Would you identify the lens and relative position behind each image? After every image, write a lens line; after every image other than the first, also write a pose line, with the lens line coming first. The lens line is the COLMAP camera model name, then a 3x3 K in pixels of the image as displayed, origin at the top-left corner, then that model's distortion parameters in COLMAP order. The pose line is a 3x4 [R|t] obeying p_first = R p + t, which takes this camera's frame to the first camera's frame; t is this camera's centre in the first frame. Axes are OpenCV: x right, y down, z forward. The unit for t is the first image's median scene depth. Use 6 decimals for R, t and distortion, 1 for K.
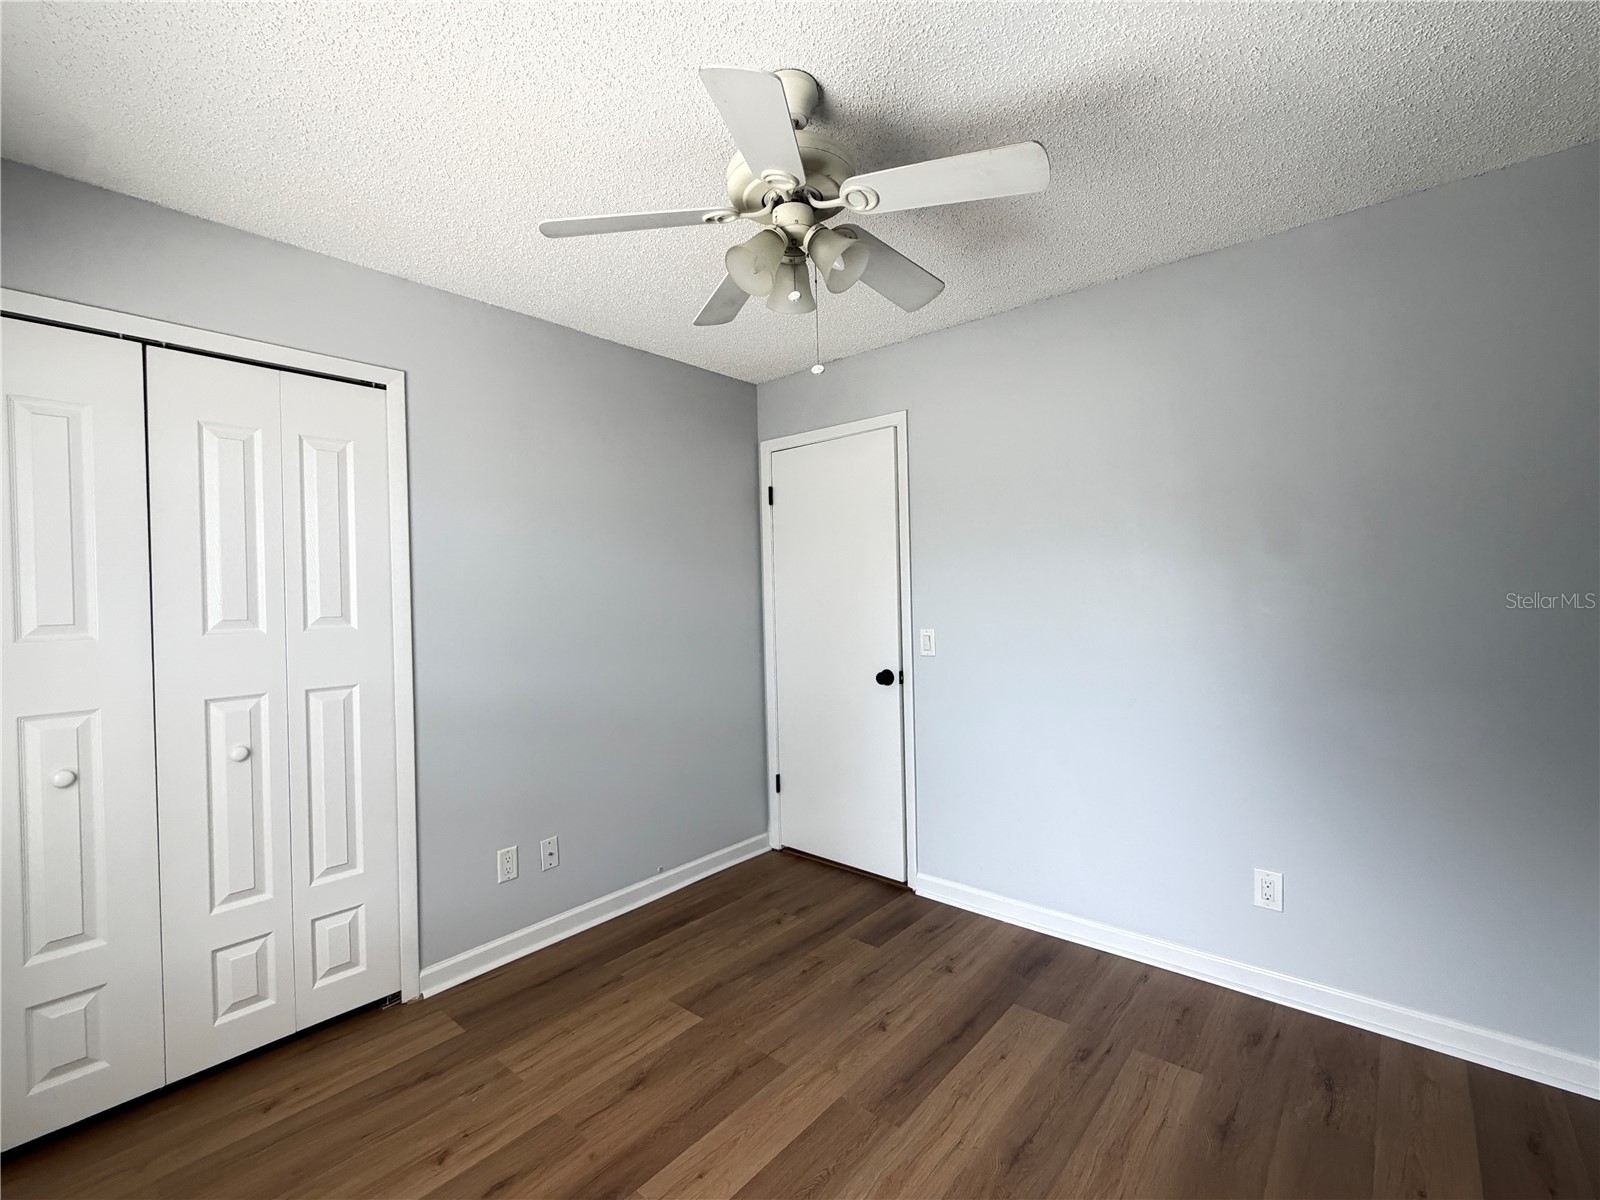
lens RADIAL K [[705.3, 0, 803.2], [0, 705.3, 601.6], [0, 0, 1]] dist [0.008891, -0.000555]
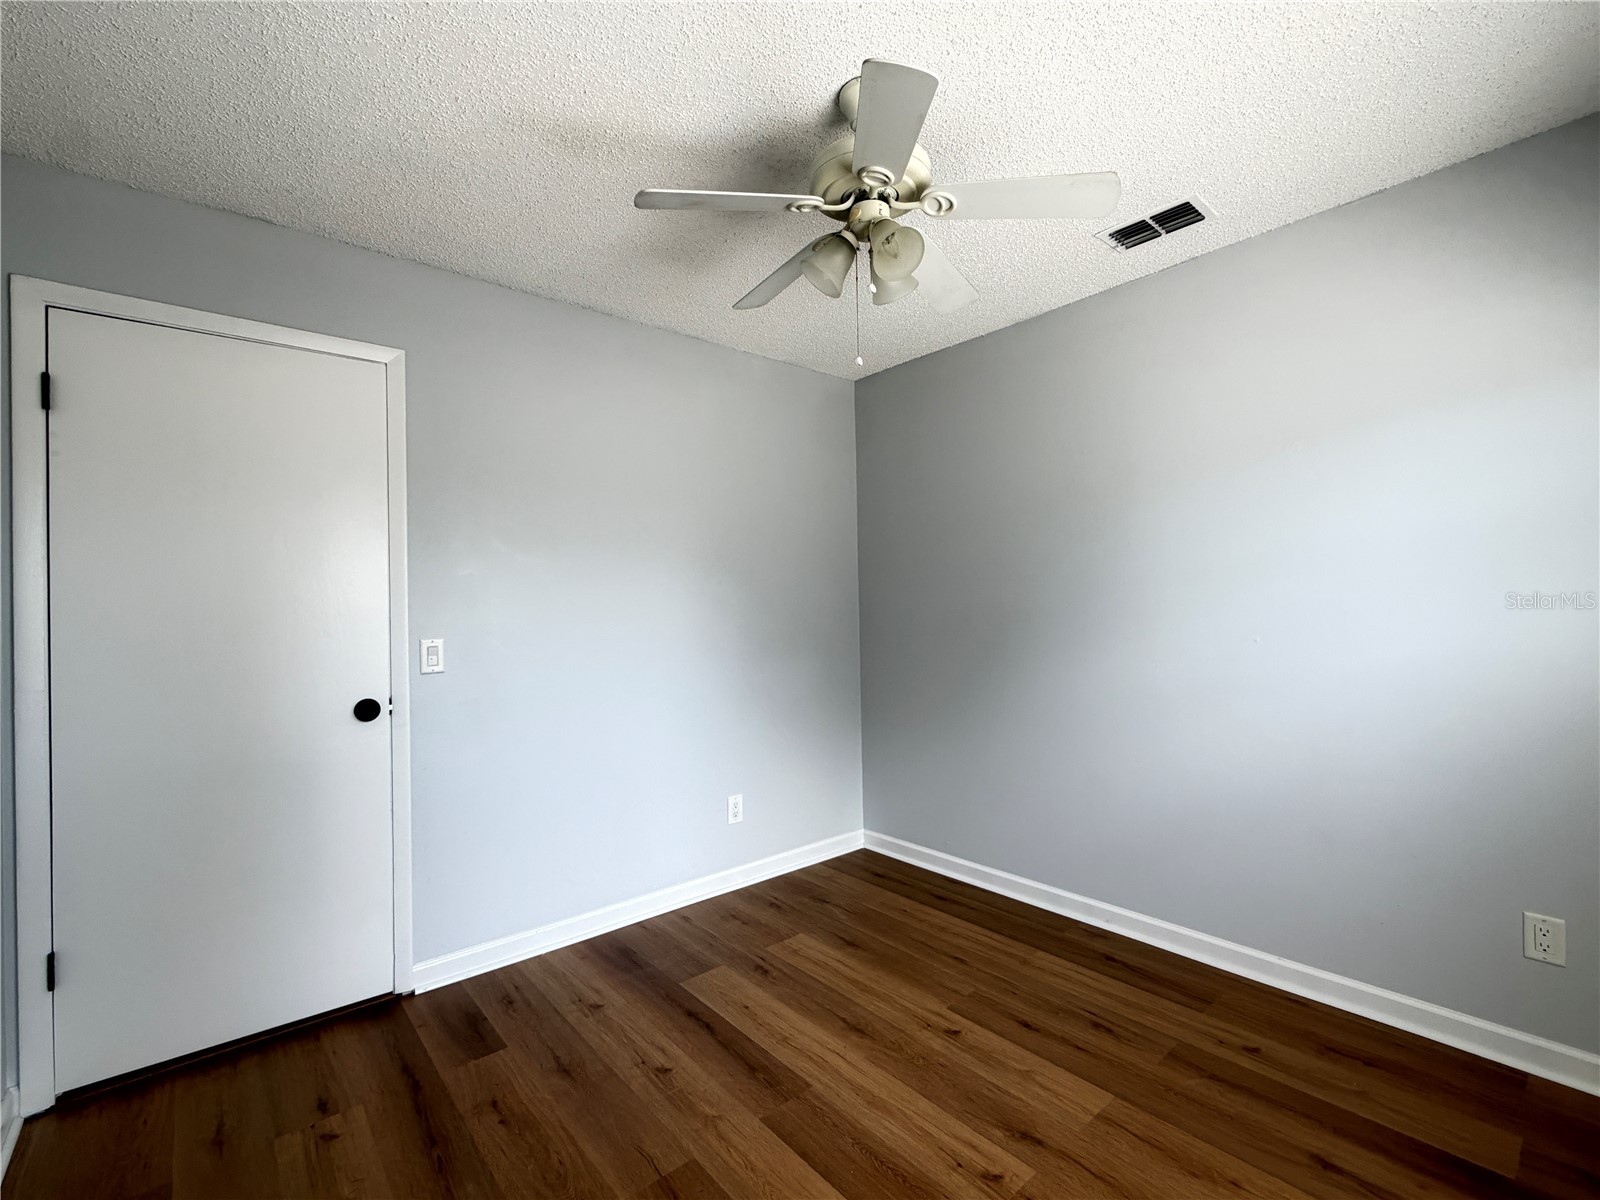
lens RADIAL K [[705.3, 0, 801.1], [0, 705.3, 608.1], [0, 0, 1]] dist [0.008891, -0.000555]
pose [[0.167574, 0.016993, 0.985713, -0.704577], [0.019685, 0.999594, -0.020579, 0.039724], [-0.985663, 0.022852, 0.167171, 0.631363]]
